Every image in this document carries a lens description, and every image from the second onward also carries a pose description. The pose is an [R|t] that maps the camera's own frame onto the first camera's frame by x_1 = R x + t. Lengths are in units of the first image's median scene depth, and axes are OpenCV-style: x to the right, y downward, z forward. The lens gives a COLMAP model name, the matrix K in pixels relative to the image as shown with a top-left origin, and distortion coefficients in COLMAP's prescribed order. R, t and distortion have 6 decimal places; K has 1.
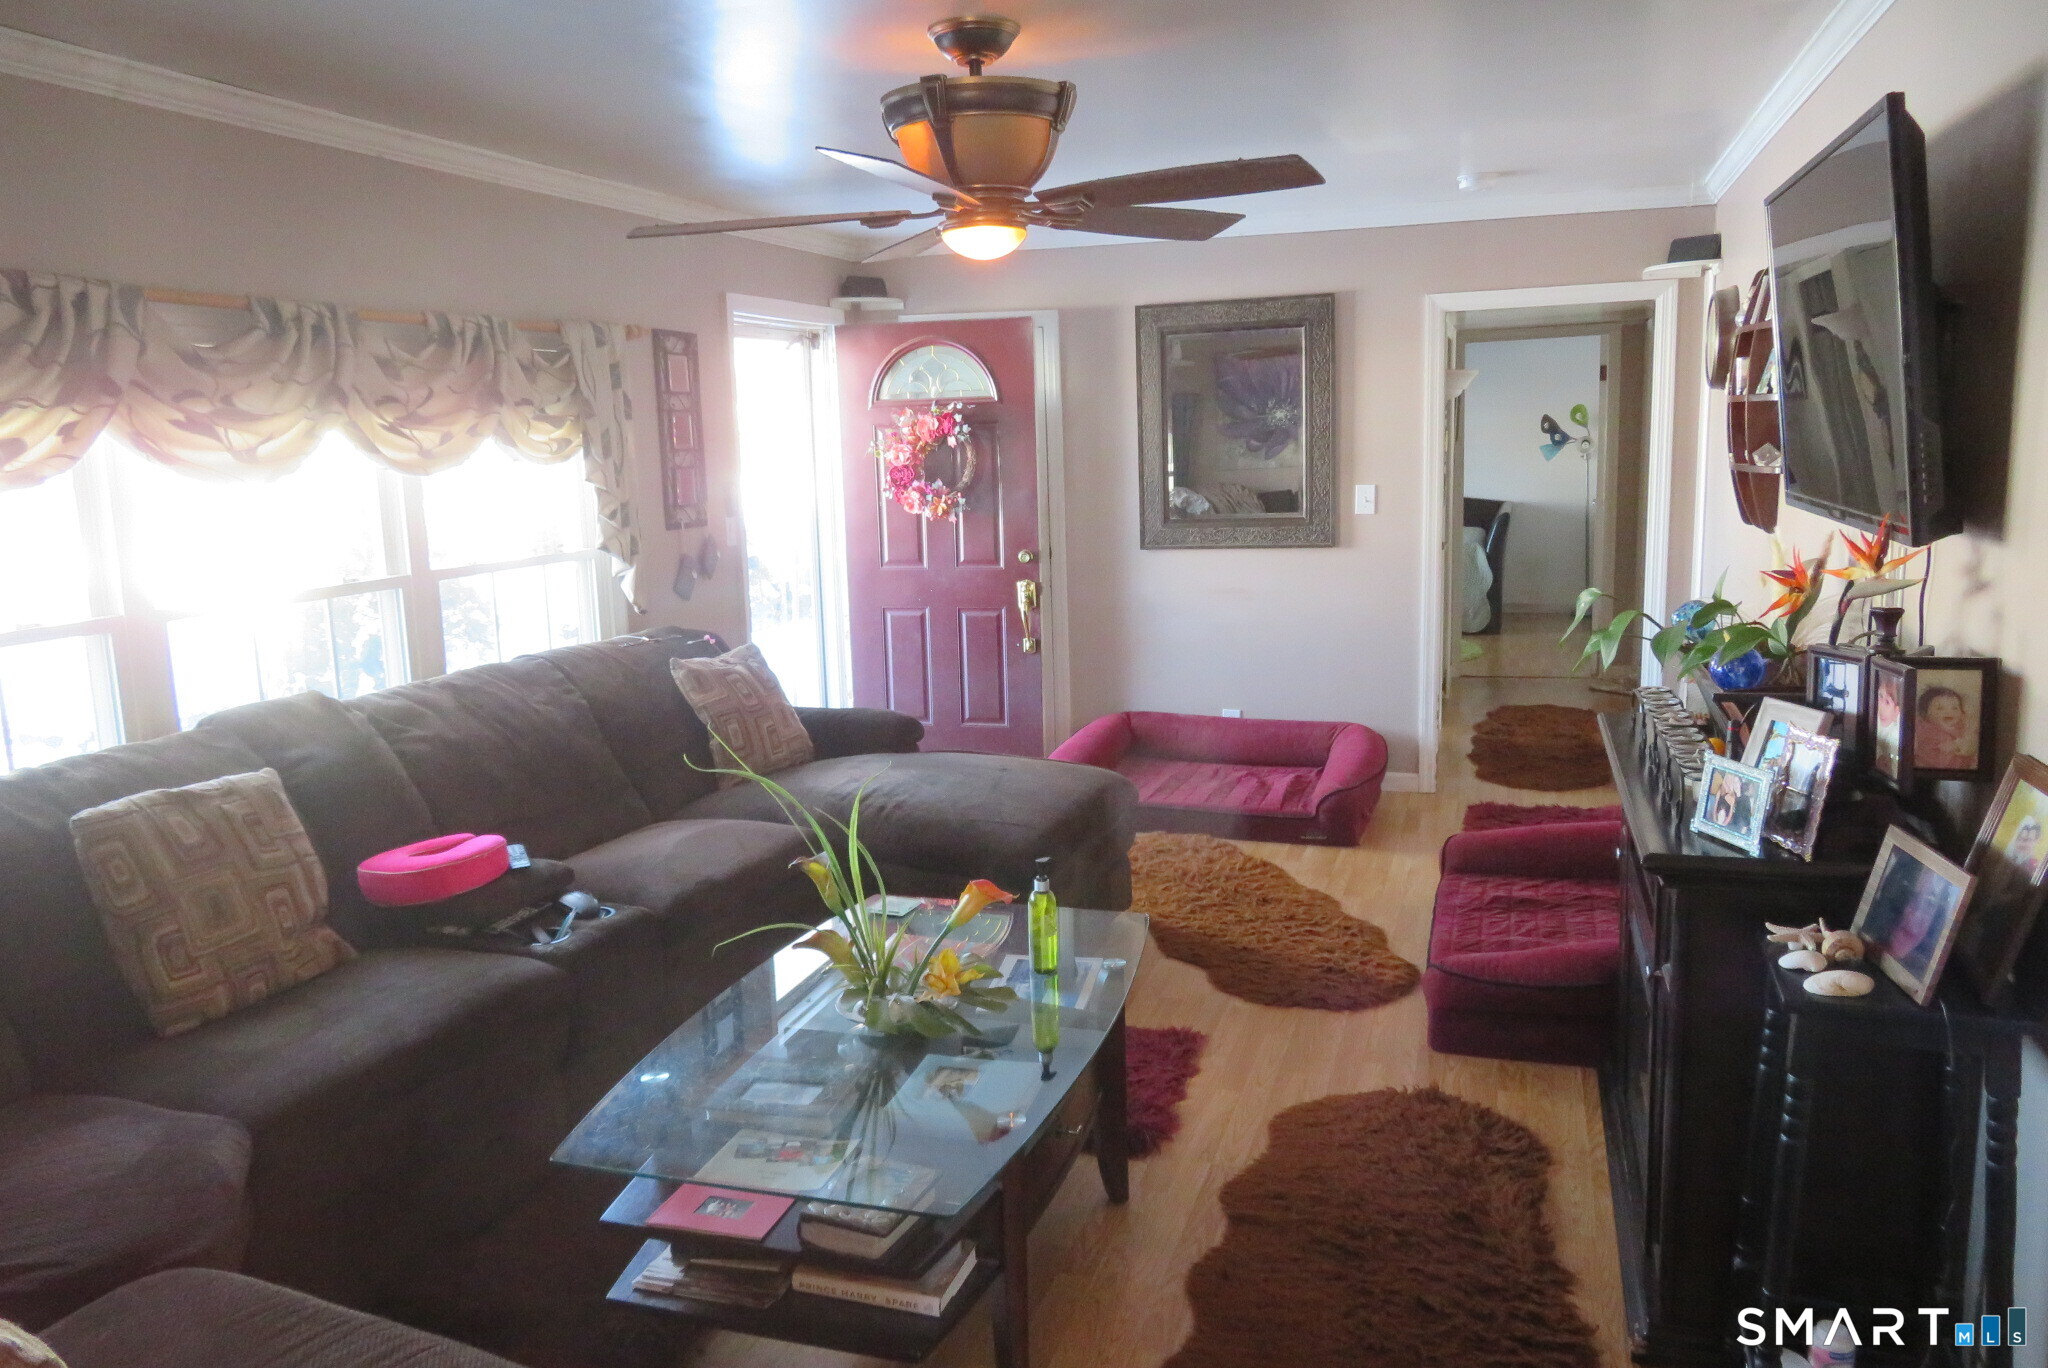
lens RADIAL K [[1473.7, 0, 1010.2], [0, 1473.7, 676.6], [0, 0, 1]] dist [-0.010040, 0.007386]
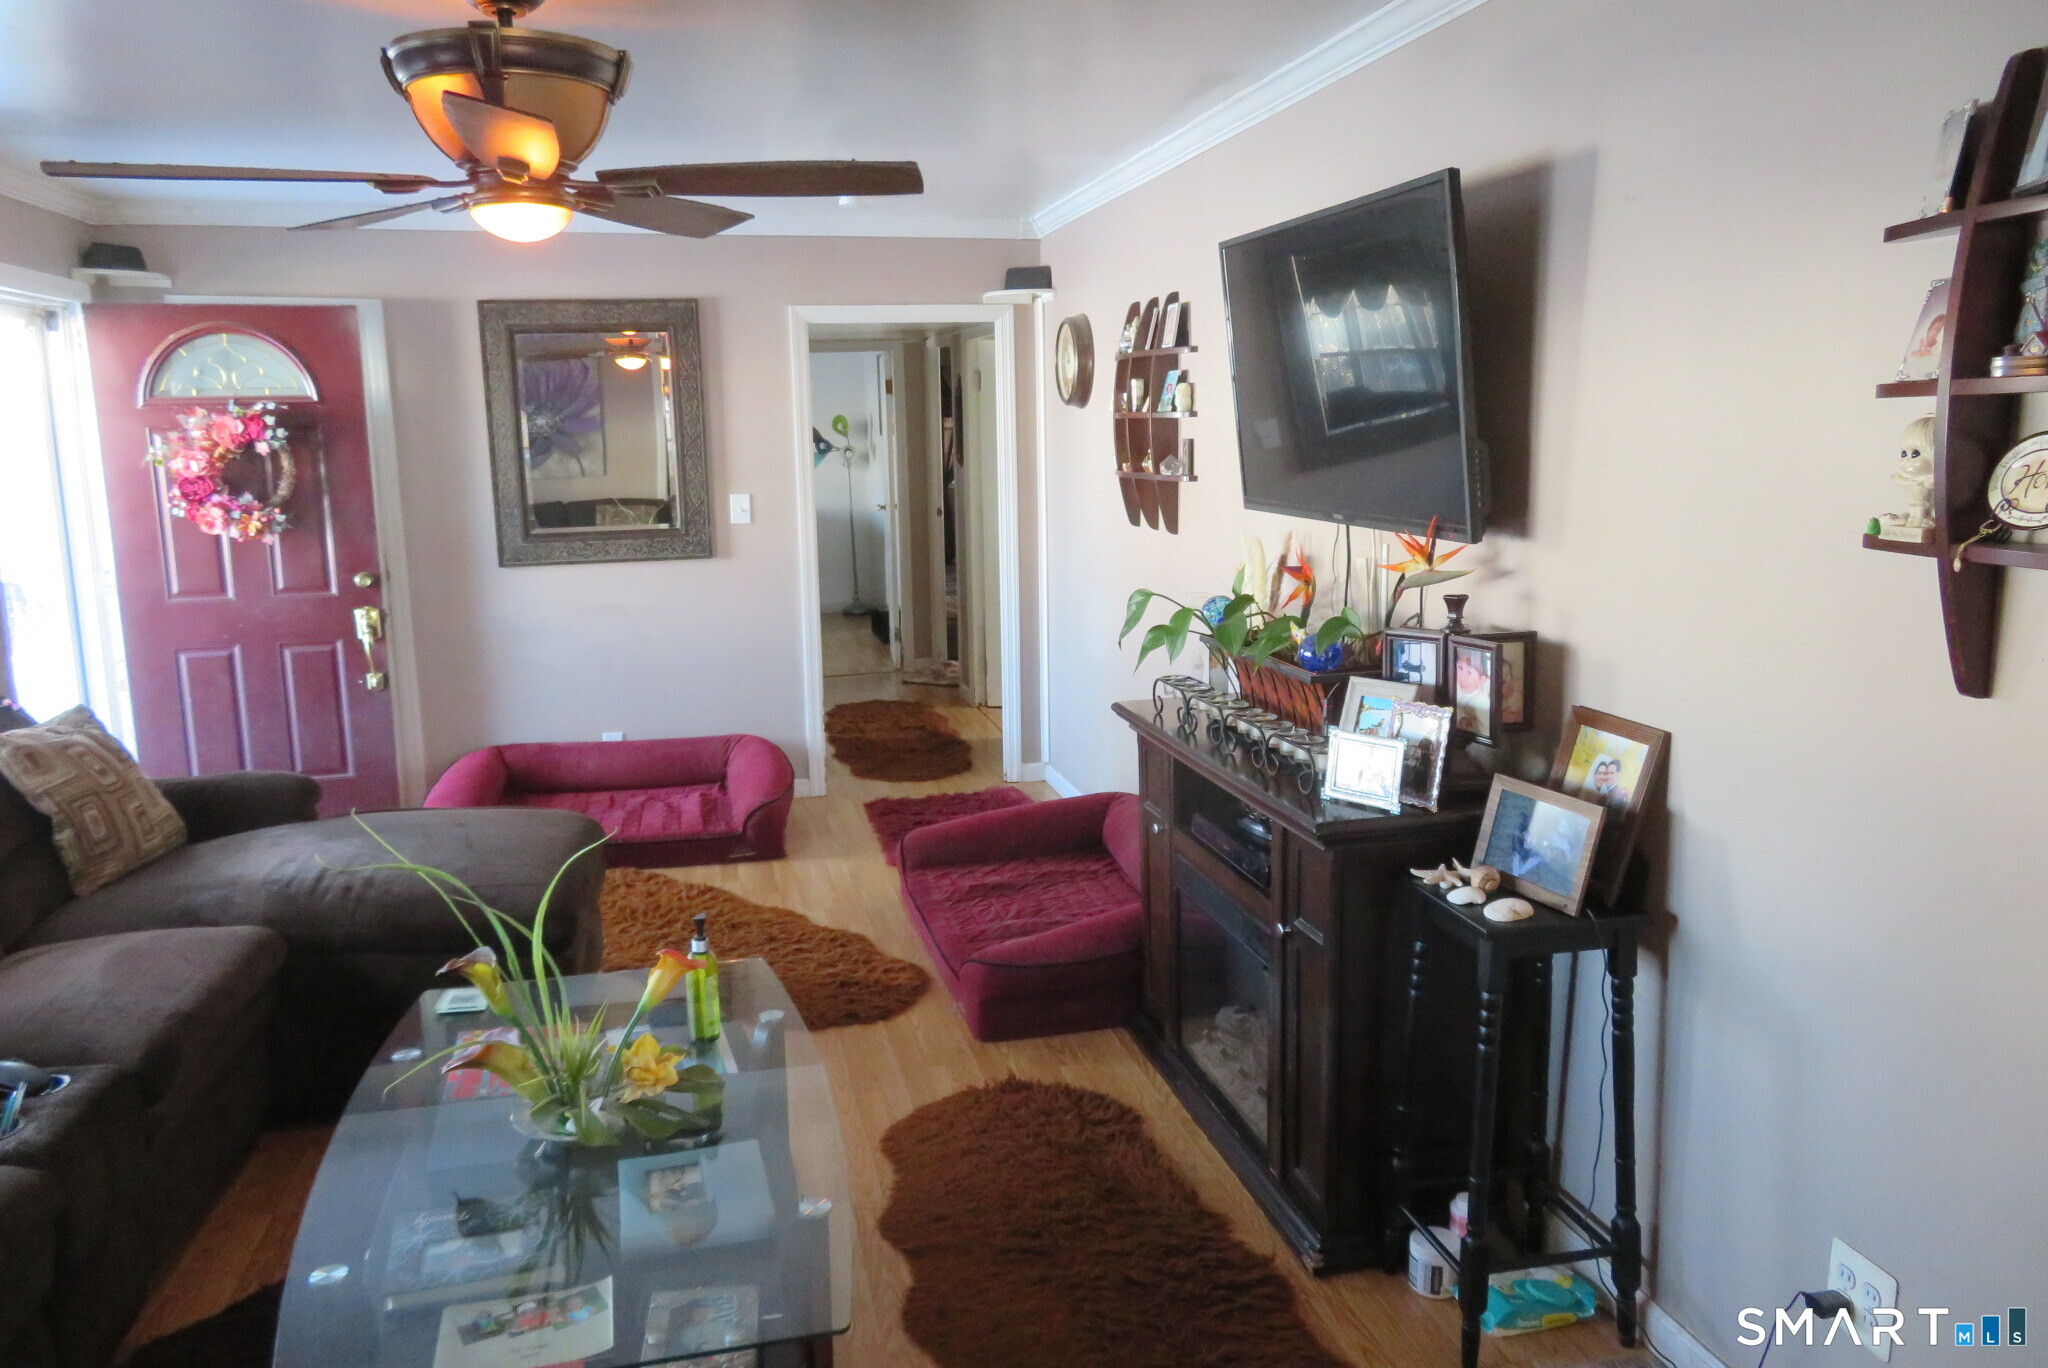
lens RADIAL K [[1473.7, 0, 1025.6], [0, 1473.7, 674.9], [0, 0, 1]] dist [-0.010040, 0.007386]
pose [[0.849438, -0.073557, 0.522537, -0.168865], [0.076567, 0.996938, 0.015870, -0.013703], [-0.522105, 0.026528, 0.852469, 0.078941]]
